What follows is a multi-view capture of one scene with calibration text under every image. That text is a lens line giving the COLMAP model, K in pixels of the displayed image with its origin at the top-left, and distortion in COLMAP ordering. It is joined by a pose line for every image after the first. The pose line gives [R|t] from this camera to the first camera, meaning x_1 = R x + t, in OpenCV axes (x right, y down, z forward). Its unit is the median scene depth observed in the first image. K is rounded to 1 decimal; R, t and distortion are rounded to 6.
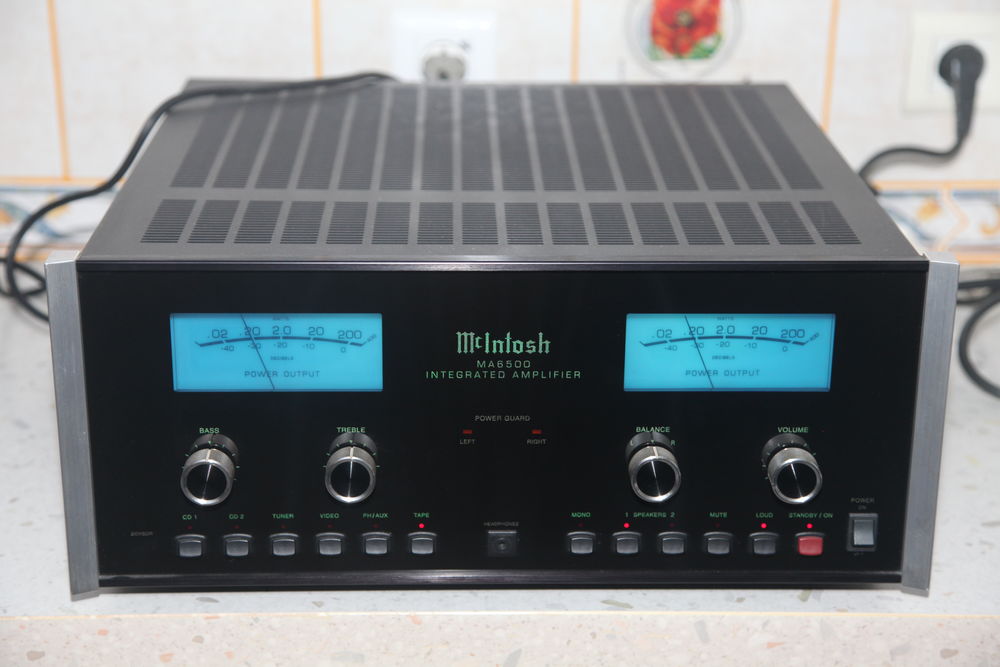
lens RADIAL K [[1815.1, 0, 500.0], [0, 1815.1, 333.5], [0, 0, 1]] dist [0.234174, -0.438379]
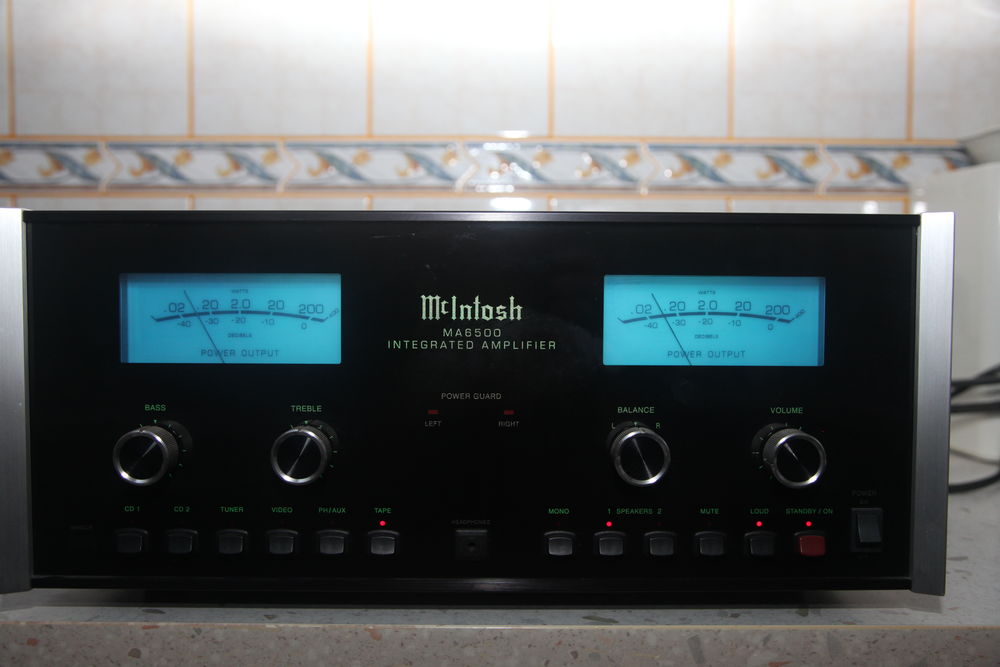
lens RADIAL K [[887.6, 0, 500.0], [0, 887.6, 333.5], [0, 0, 1]] dist [-0.047422, 0.028497]
pose [[0.999796, -0.004076, -0.019795, 0.024725], [-0.002122, 0.952867, -0.303380, 0.151506], [0.020099, 0.303360, 0.952664, 0.561125]]
